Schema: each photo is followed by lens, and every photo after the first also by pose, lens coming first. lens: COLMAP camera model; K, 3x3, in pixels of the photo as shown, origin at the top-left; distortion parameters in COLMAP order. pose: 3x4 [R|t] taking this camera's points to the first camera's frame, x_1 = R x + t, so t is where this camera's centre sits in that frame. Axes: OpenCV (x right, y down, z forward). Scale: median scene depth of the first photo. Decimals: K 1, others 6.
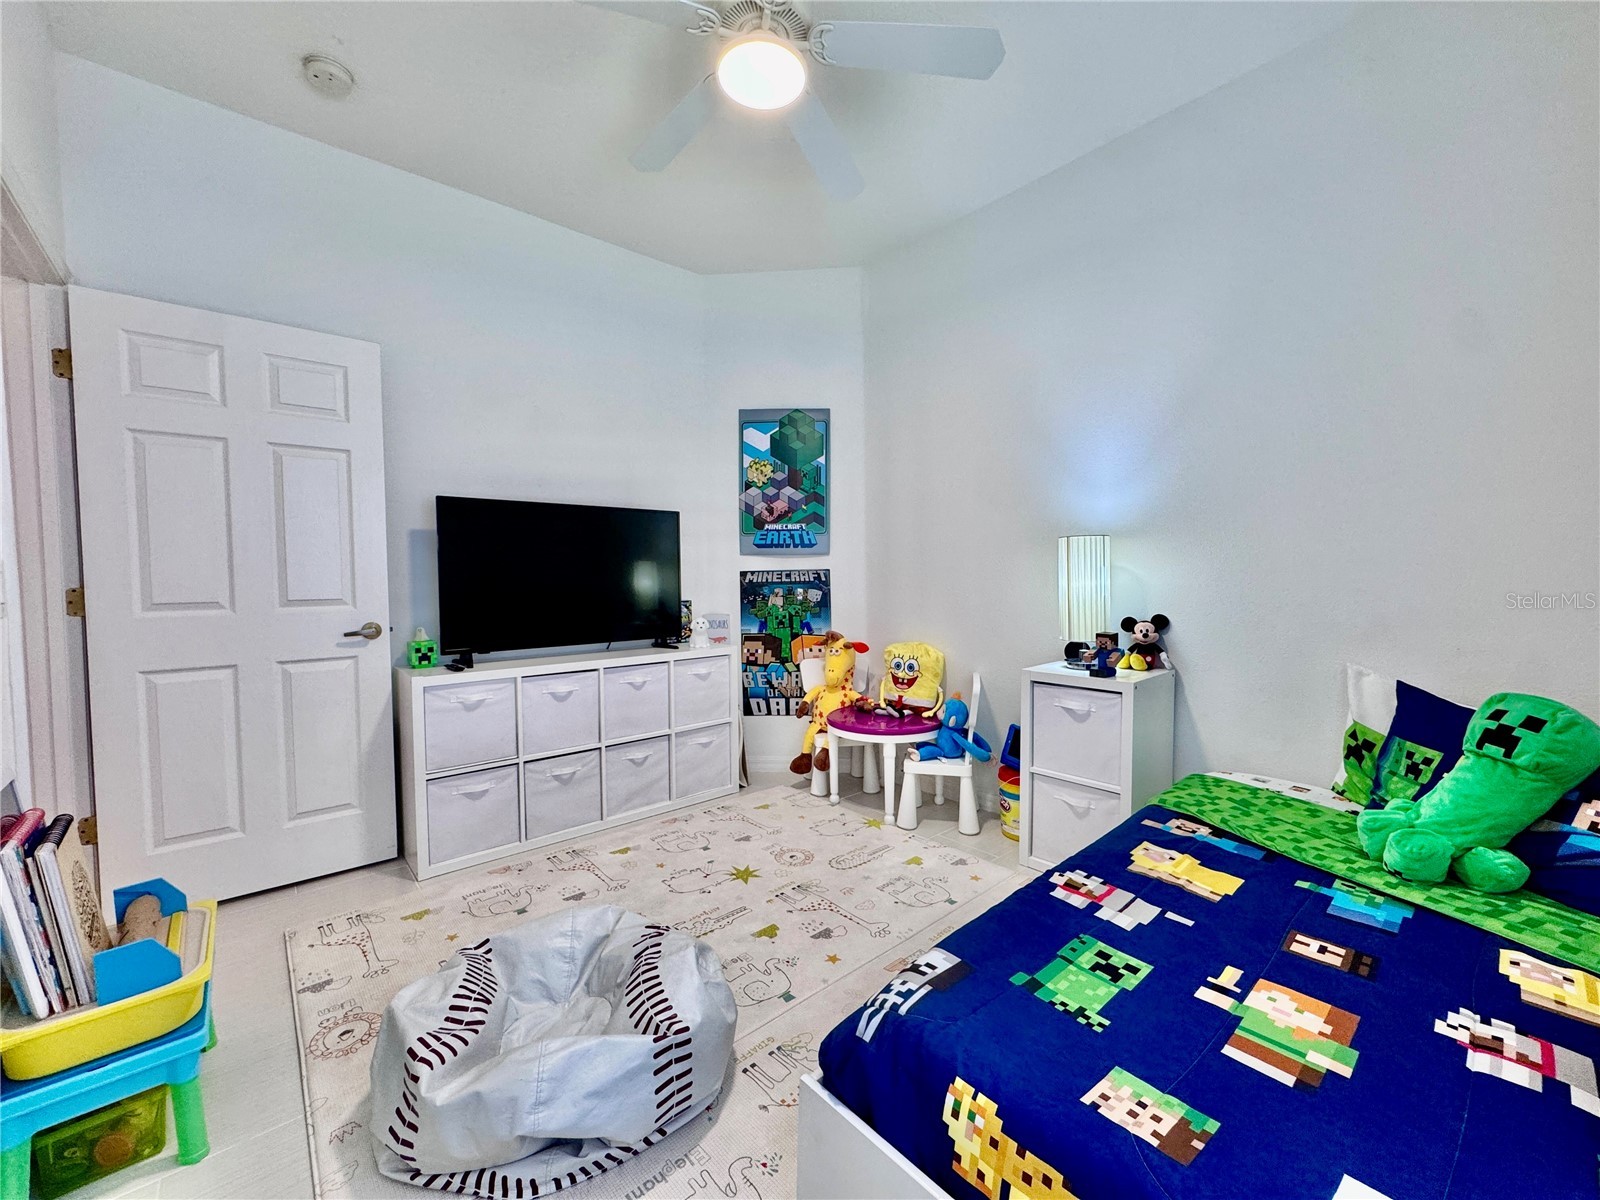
lens RADIAL K [[638.5, 0, 798.3], [0, 638.5, 599.2], [0, 0, 1]] dist [-0.002643, -0.000382]
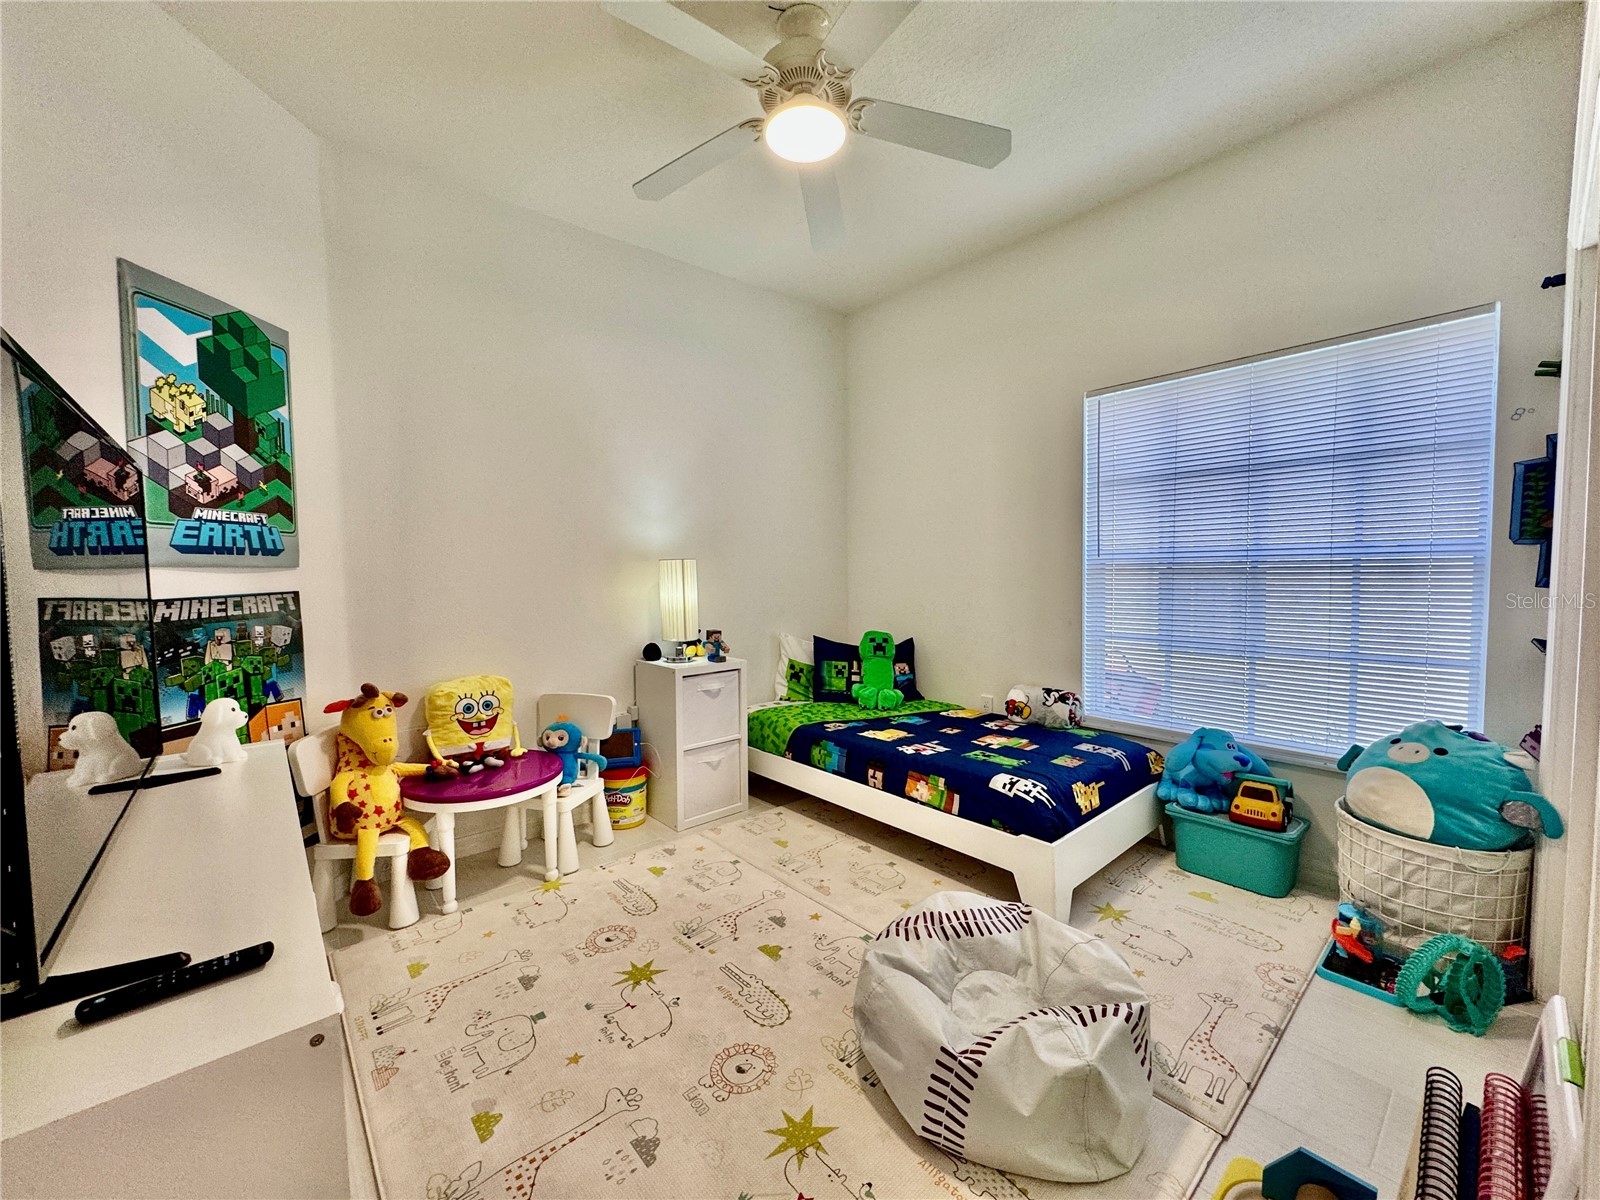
lens RADIAL K [[638.5, 0, 798.3], [0, 638.5, 599.2], [0, 0, 1]] dist [-0.002643, -0.000382]
pose [[0.004663, -0.039559, 0.999206, -0.572481], [0.053904, 0.997774, 0.039251, -0.037527], [-0.998535, 0.053678, 0.006785, 0.513684]]
